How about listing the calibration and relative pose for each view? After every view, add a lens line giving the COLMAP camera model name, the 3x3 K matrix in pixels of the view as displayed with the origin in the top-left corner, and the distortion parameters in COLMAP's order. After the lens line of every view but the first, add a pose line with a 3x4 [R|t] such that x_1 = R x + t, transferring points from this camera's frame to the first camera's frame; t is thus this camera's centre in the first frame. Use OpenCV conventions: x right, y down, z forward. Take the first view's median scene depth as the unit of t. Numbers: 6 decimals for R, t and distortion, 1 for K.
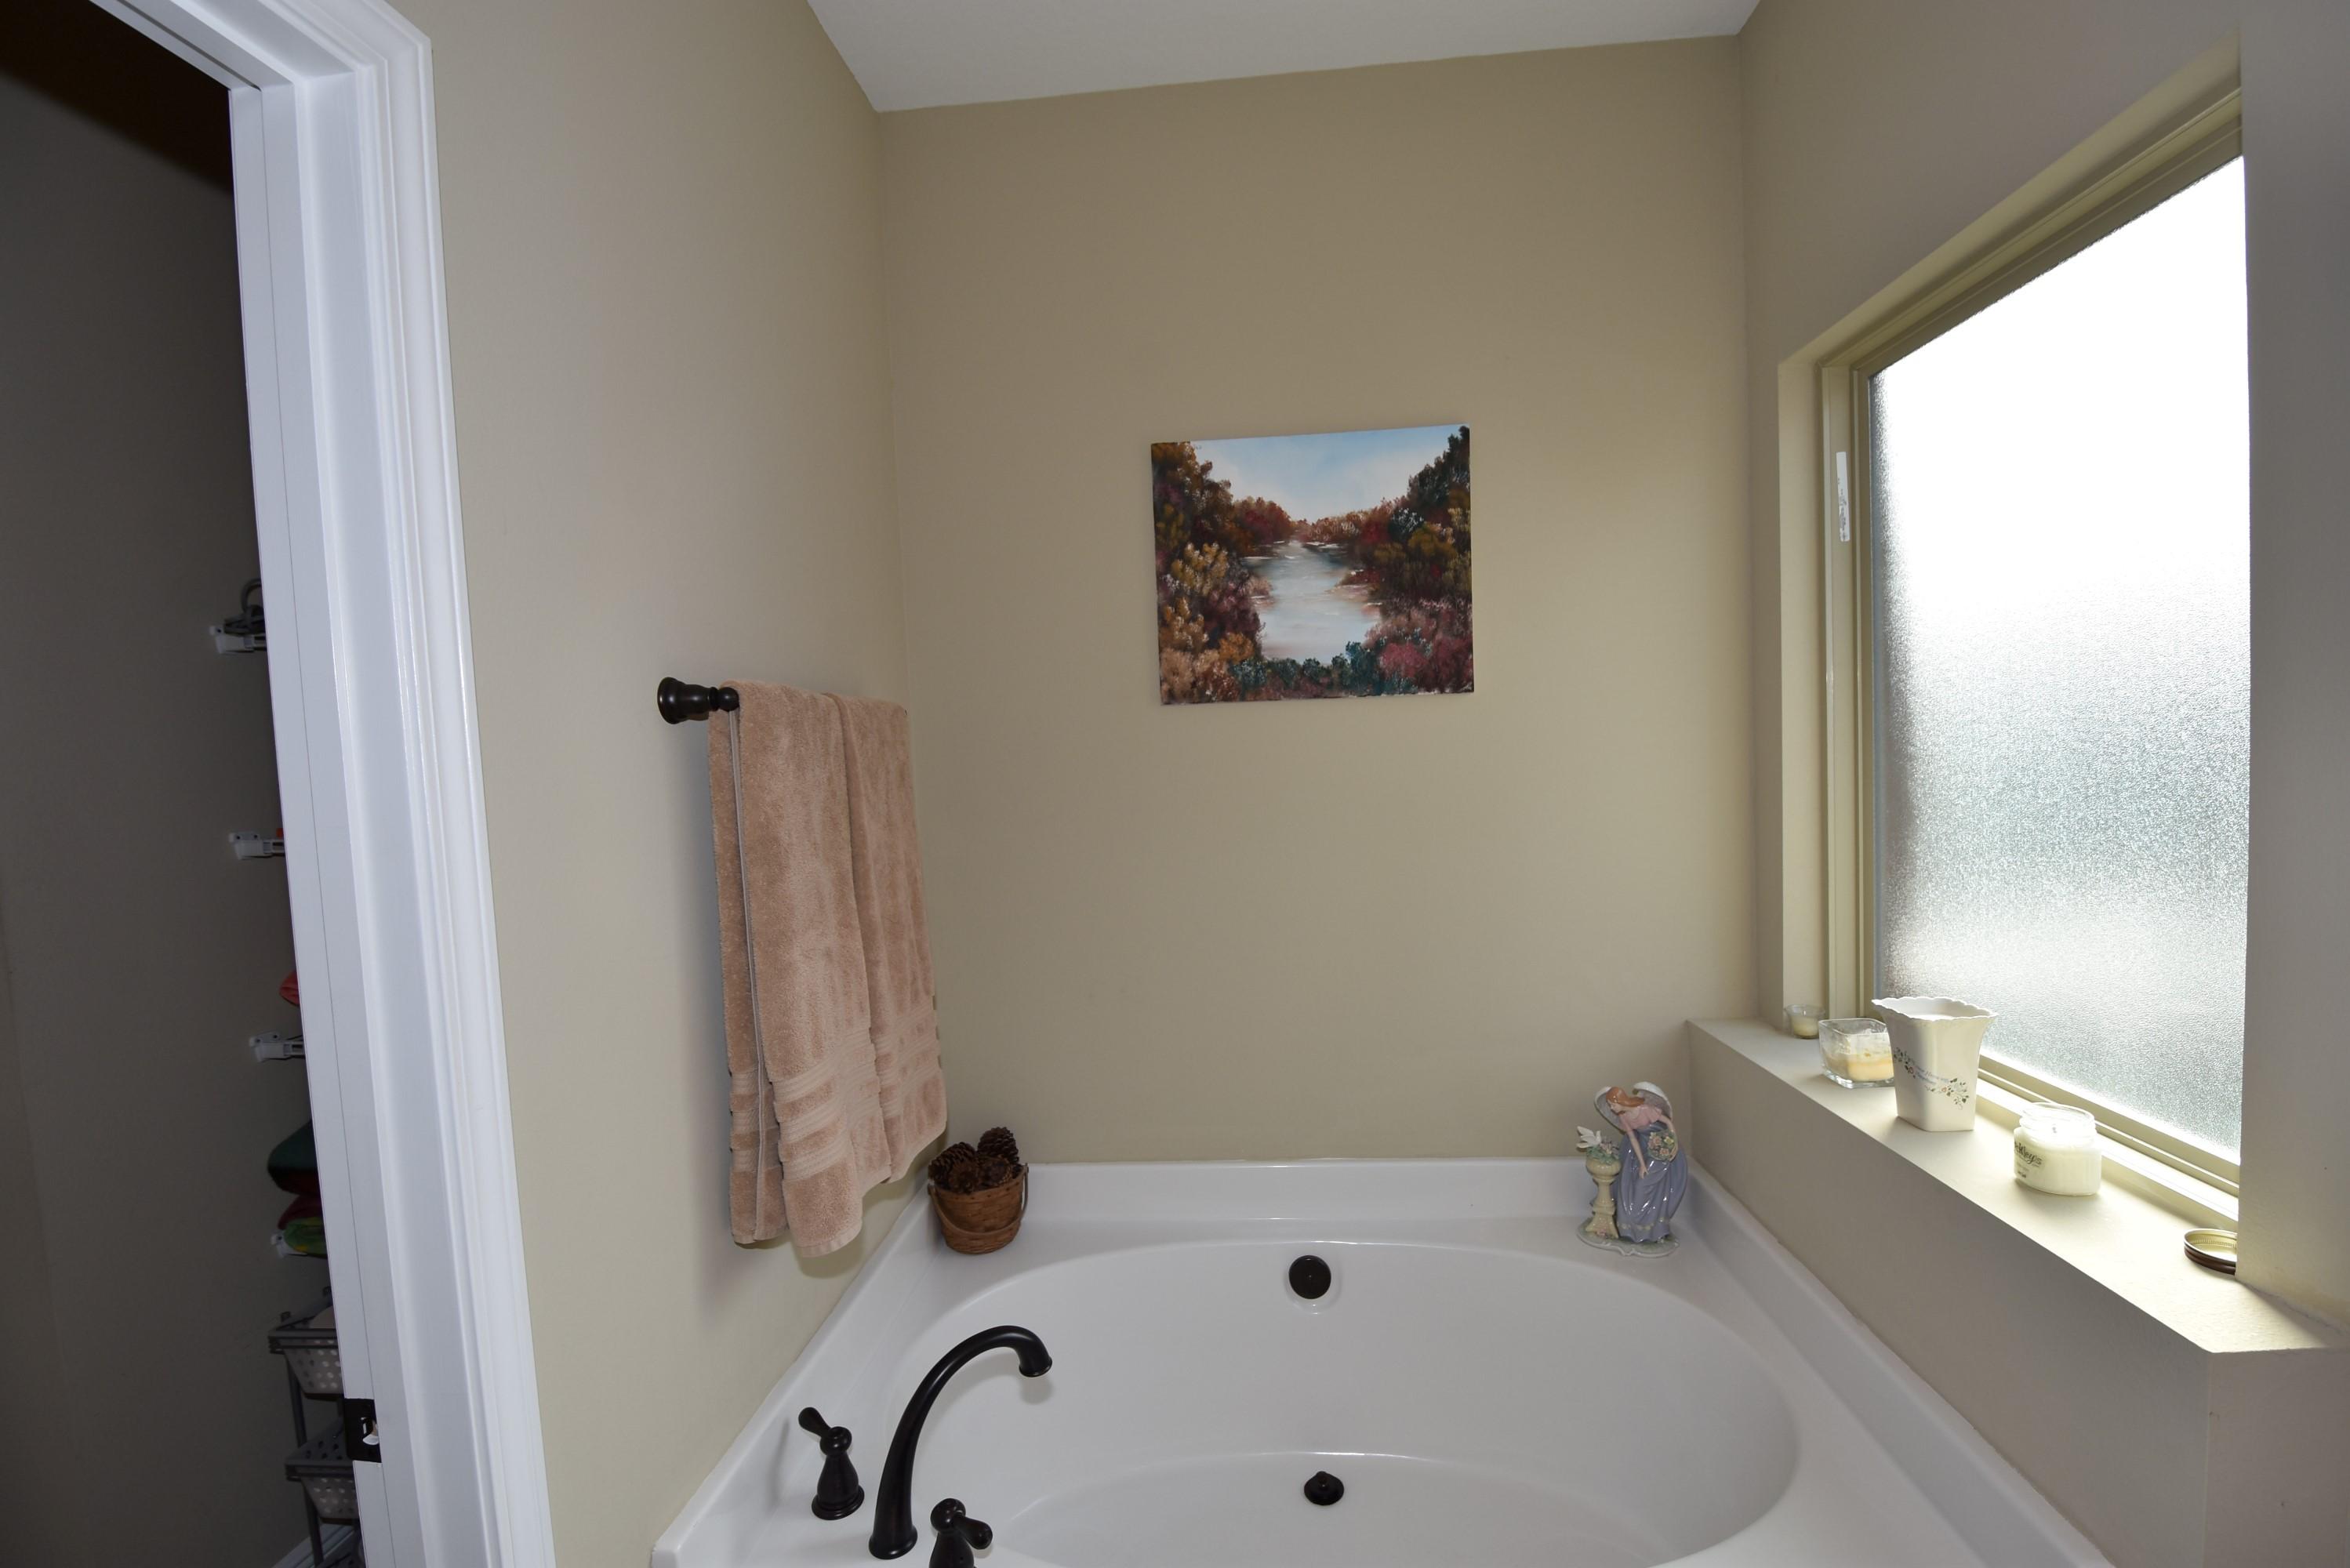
lens RADIAL K [[1022.7, 0, 1187.3], [0, 1022.7, 806.8], [0, 0, 1]] dist [-0.001022, -0.011695]
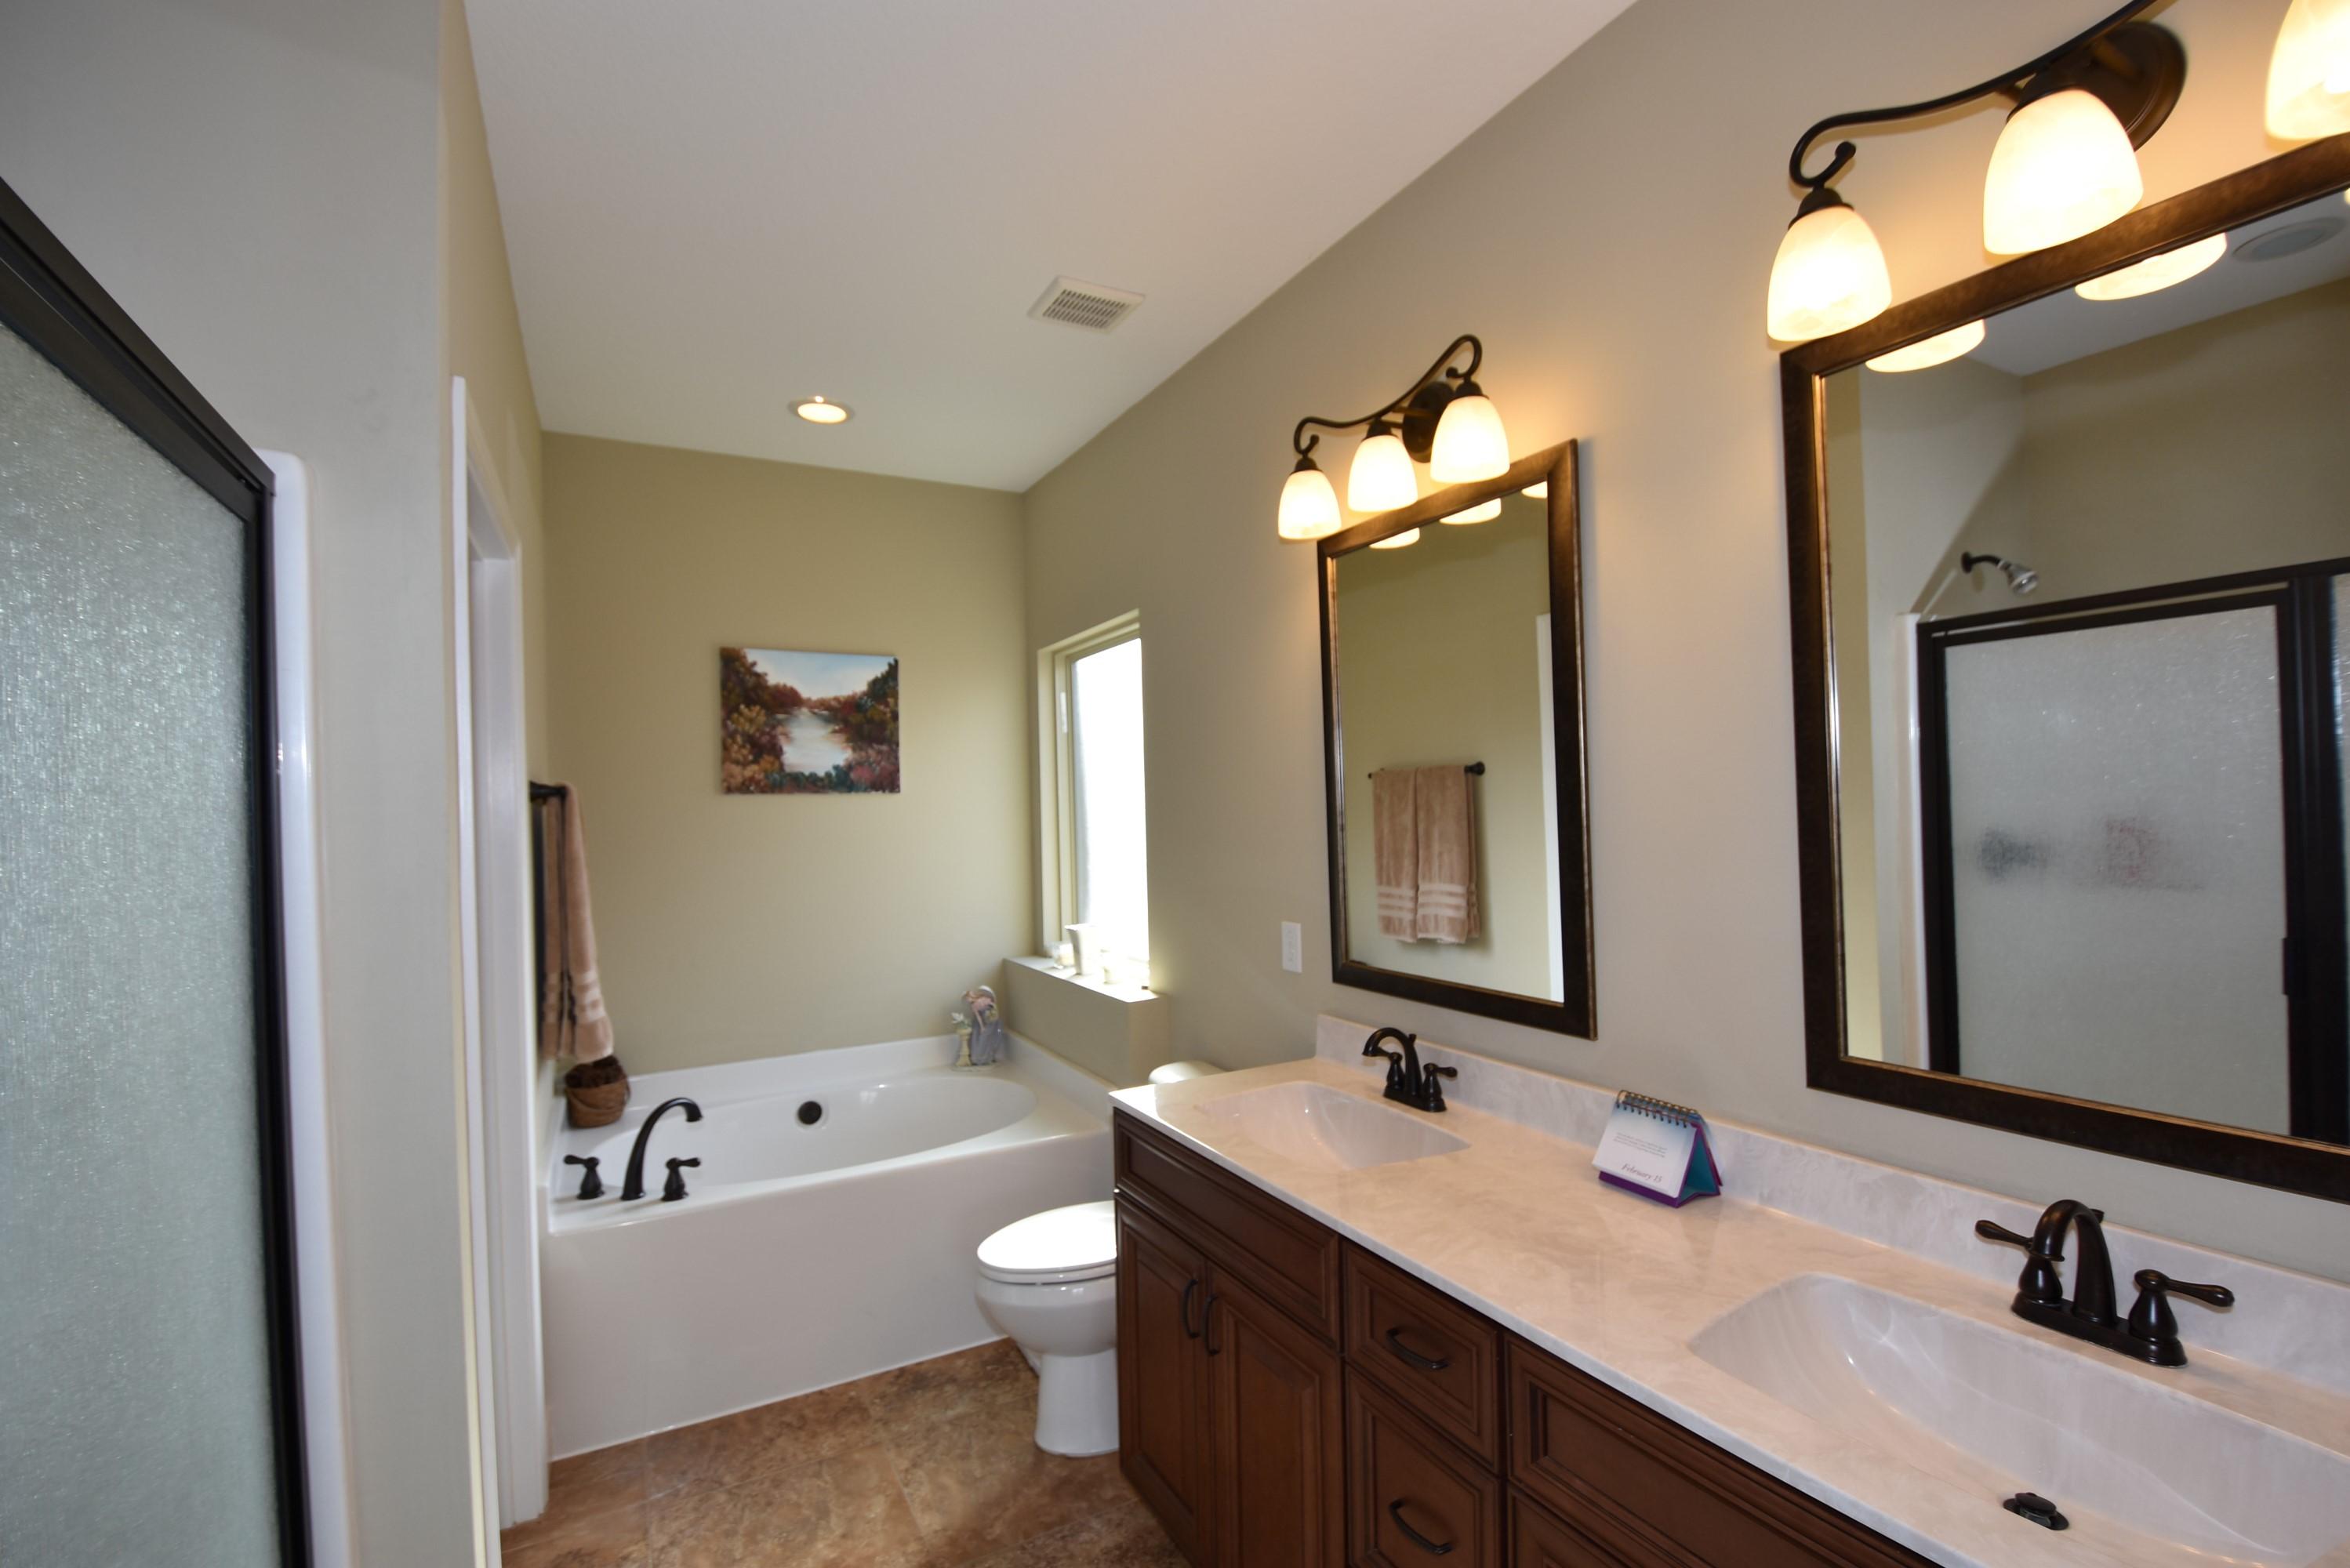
lens RADIAL K [[1022.7, 0, 1163.1], [0, 1022.7, 802.6], [0, 0, 1]] dist [-0.001022, -0.011695]
pose [[0.853028, 0.024168, 0.521306, -0.301089], [0.017200, 0.997082, -0.074369, 0.058404], [-0.521582, 0.072405, 0.850123, -0.896139]]
